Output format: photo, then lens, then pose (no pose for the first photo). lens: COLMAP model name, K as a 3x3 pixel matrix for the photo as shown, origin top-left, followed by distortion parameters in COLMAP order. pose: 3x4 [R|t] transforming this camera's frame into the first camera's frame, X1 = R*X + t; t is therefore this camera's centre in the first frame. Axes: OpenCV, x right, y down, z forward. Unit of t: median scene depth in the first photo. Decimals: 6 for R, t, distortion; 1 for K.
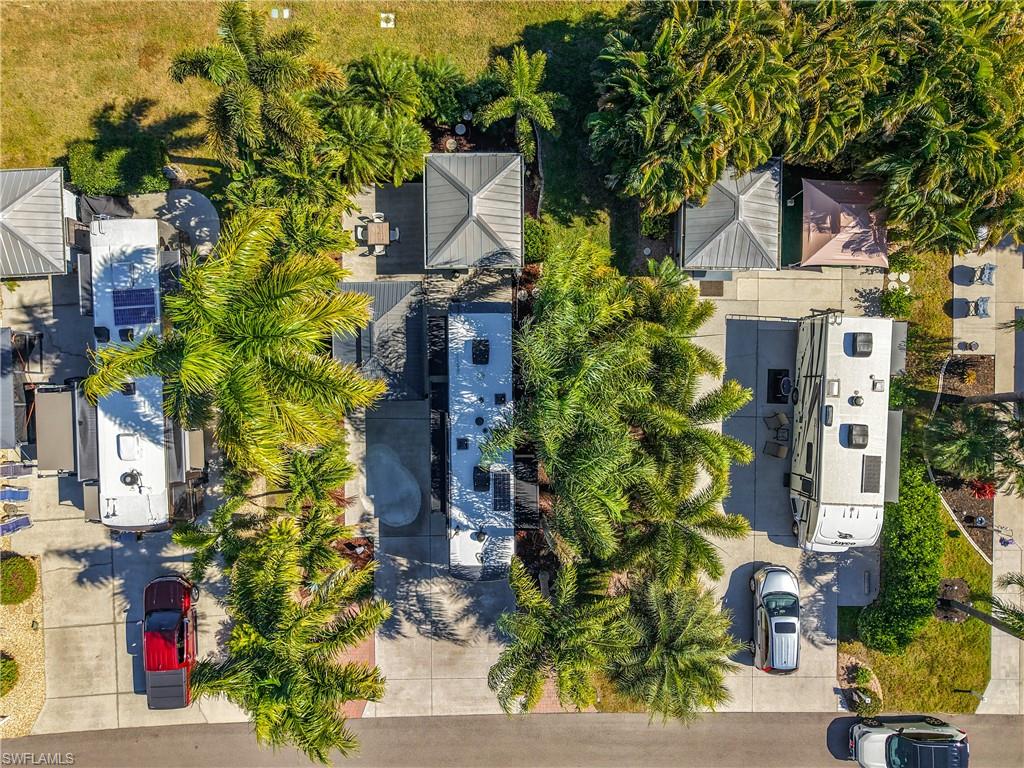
lens RADIAL K [[703.2, 0, 506.7], [0, 703.2, 382.1], [0, 0, 1]] dist [0.003114, -0.003579]
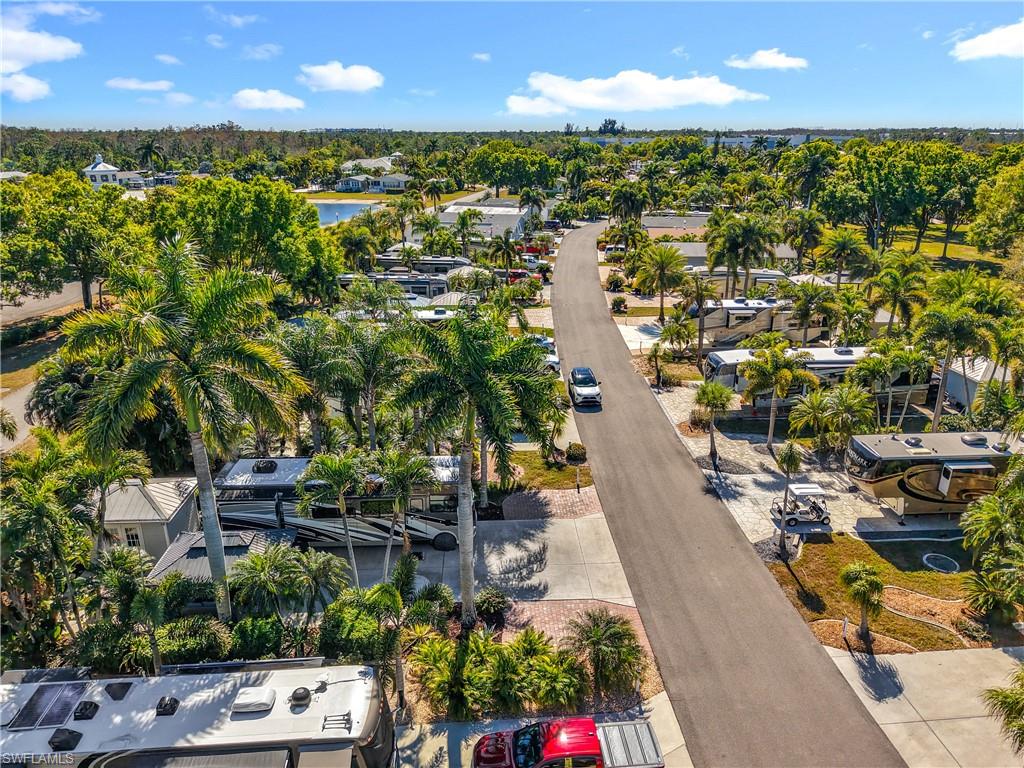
lens RADIAL K [[703.2, 0, 506.7], [0, 703.2, 382.1], [0, 0, 1]] dist [0.003114, -0.003579]
pose [[-0.030475, -0.356741, 0.933706, -0.950419], [0.999098, 0.016749, 0.039009, 0.265104], [-0.029554, 0.934053, 0.355909, 0.402293]]
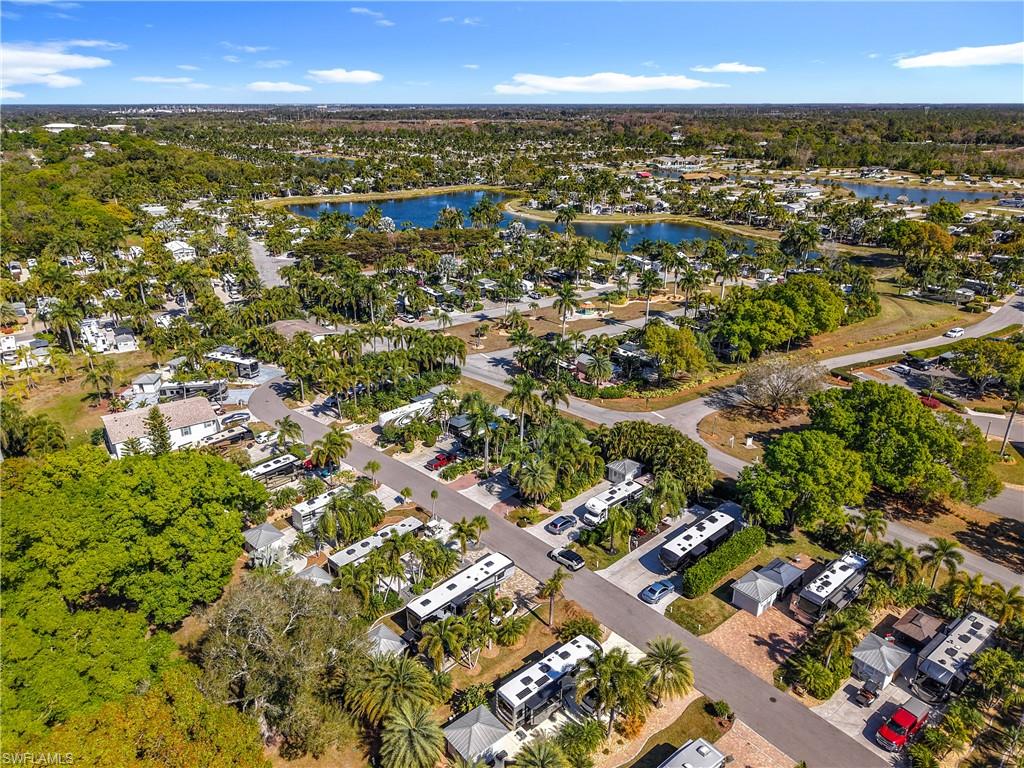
lens RADIAL K [[708.1, 0, 508.0], [0, 708.1, 376.6], [0, 0, 1]] dist [0.004791, -0.003416]
pose [[0.690943, 0.251208, -0.677859, 2.215489], [-0.722339, 0.277162, -0.633567, 2.360787], [0.028719, 0.927403, 0.372960, -0.837770]]
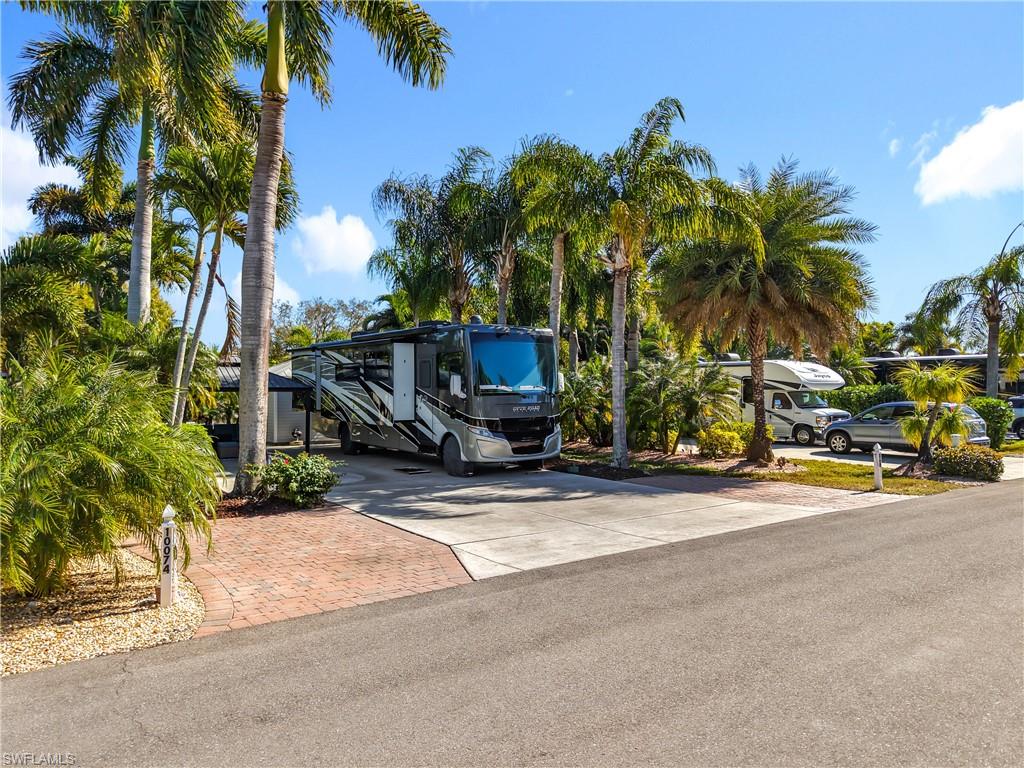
lens RADIAL K [[686.9, 0, 512.1], [0, 686.9, 363.0], [0, 0, 1]] dist [0.000573, -0.001165]
pose [[0.822568, 0.003952, 0.568653, -0.331574], [0.568666, -0.008006, -0.822530, 0.677226], [0.001302, 0.999960, -0.008833, 0.922890]]
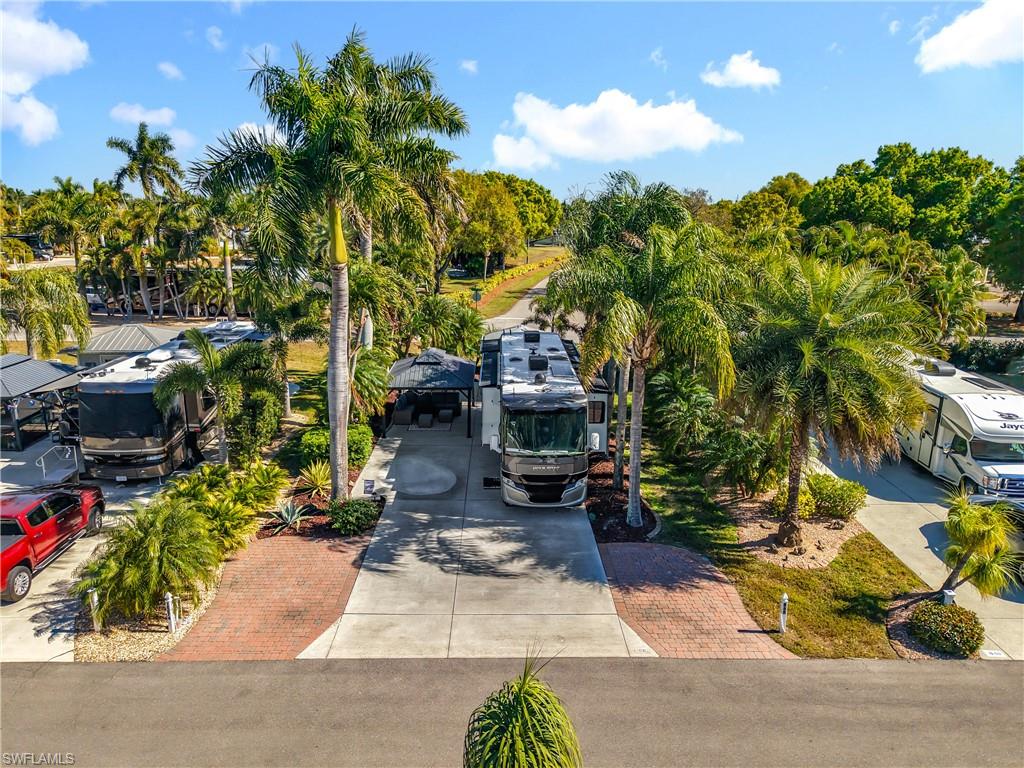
lens RADIAL K [[692.2, 0, 511.2], [0, 692.2, 383.1], [0, 0, 1]] dist [-0.001857, -0.001138]
pose [[0.999973, -0.006187, 0.003848, -0.064947], [0.005362, 0.267399, -0.963571, 0.863240], [0.004933, 0.963566, 0.267425, 0.701730]]
